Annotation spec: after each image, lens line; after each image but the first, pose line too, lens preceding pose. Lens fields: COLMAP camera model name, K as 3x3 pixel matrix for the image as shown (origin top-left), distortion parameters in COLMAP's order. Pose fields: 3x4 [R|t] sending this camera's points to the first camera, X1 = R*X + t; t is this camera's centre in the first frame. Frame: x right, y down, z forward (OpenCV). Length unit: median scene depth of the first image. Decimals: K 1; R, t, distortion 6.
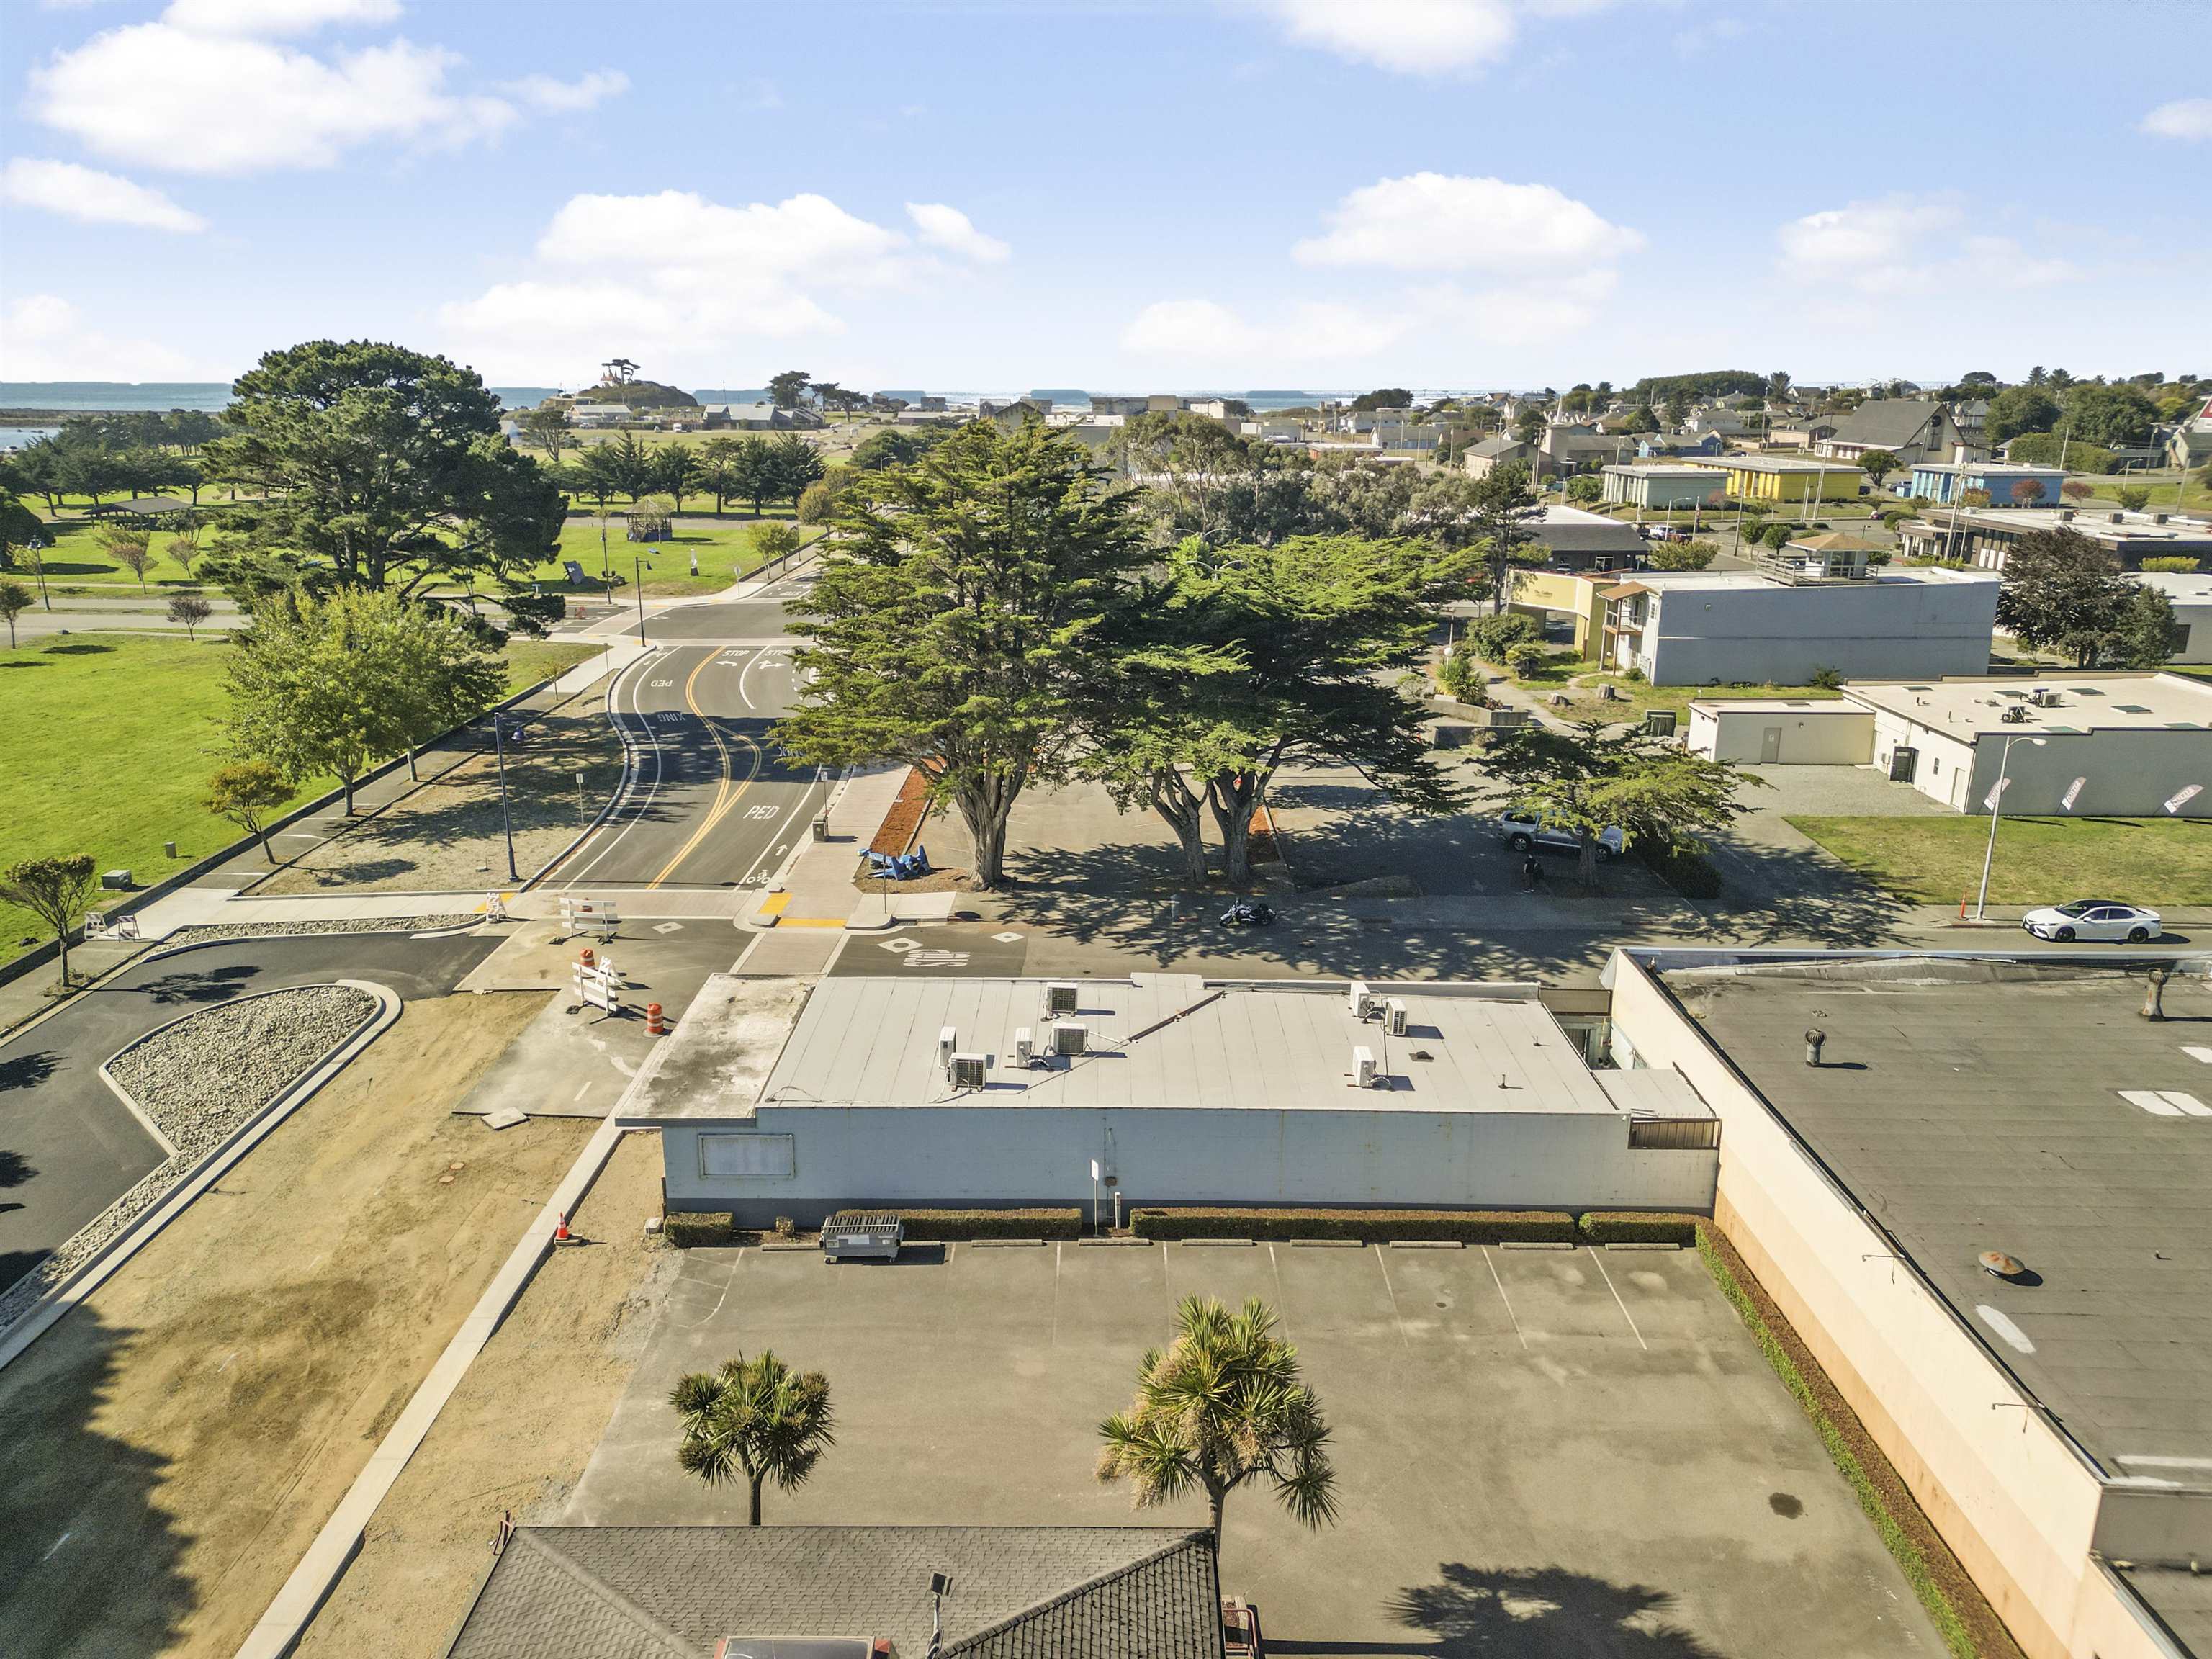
lens RADIAL K [[1552.6, 0, 1100.6], [0, 1552.6, 826.5], [0, 0, 1]] dist [0.050714, -0.030089]
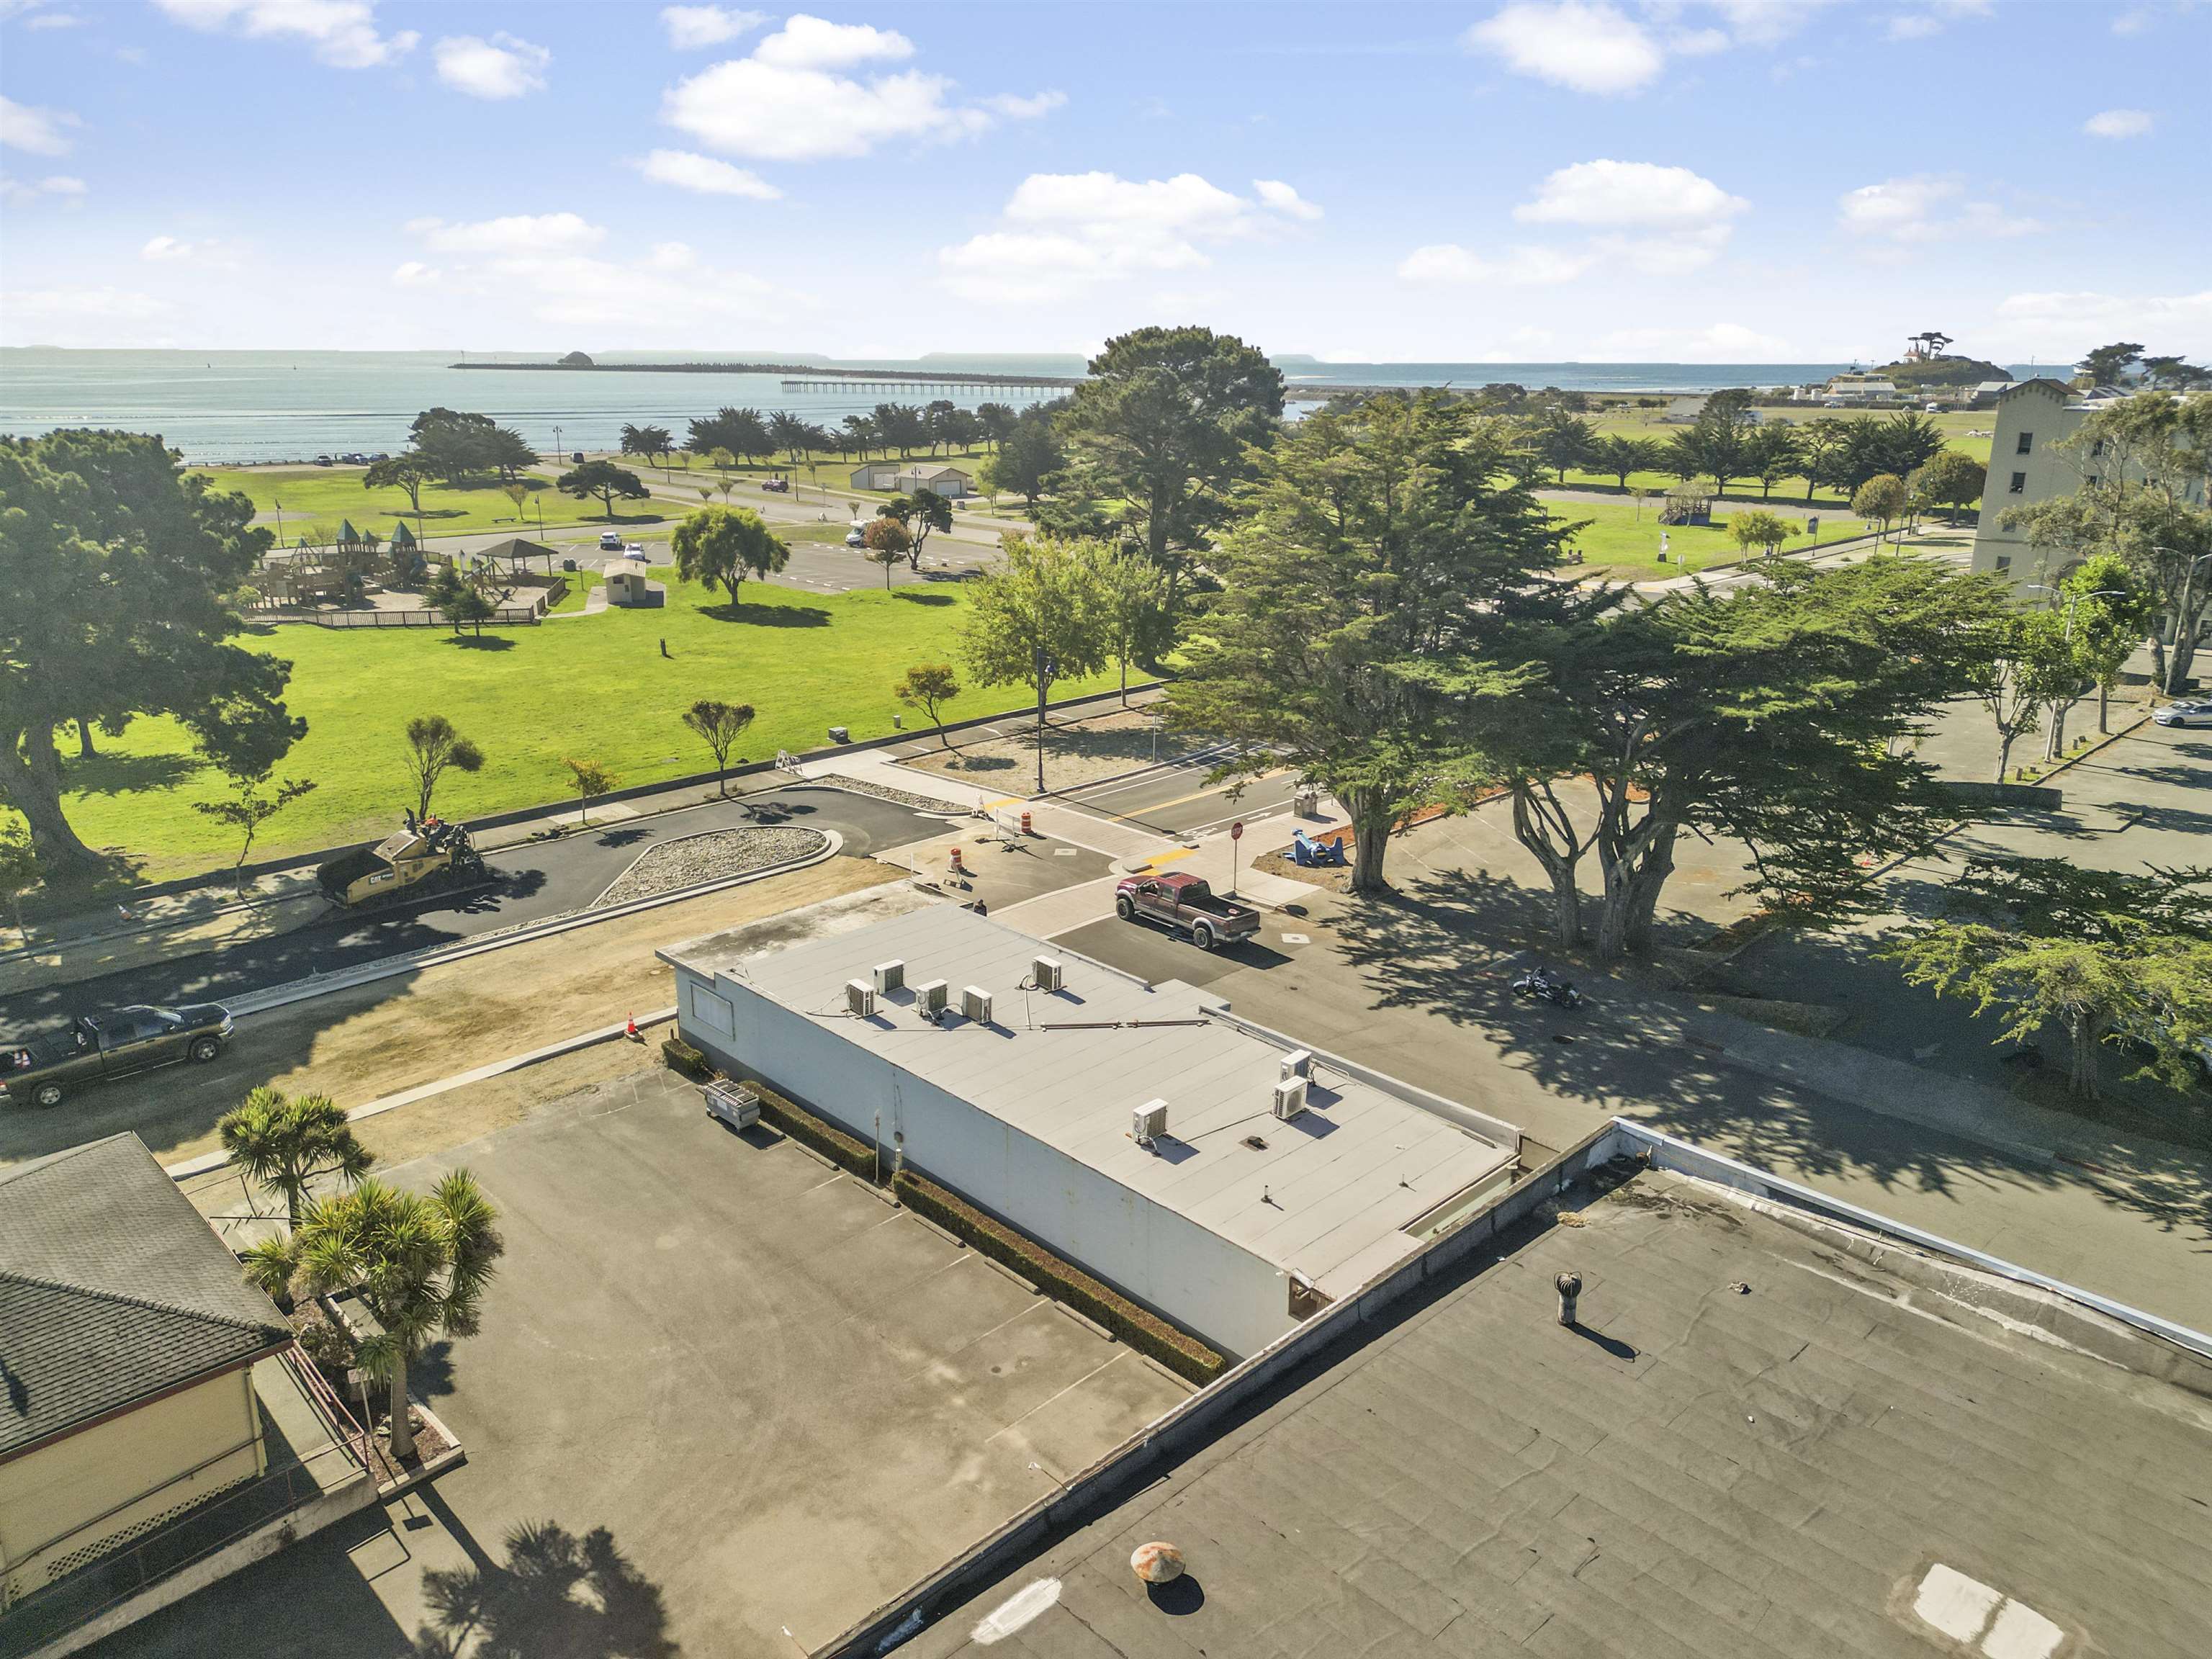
lens RADIAL K [[1552.6, 0, 1094.1], [0, 1552.6, 835.6], [0, 0, 1]] dist [0.050714, -0.030089]
pose [[0.703212, 0.211599, -0.678763, 0.479775], [-0.199059, 0.975100, 0.097751, -0.058373], [0.682545, 0.066374, 0.727823, 0.209367]]
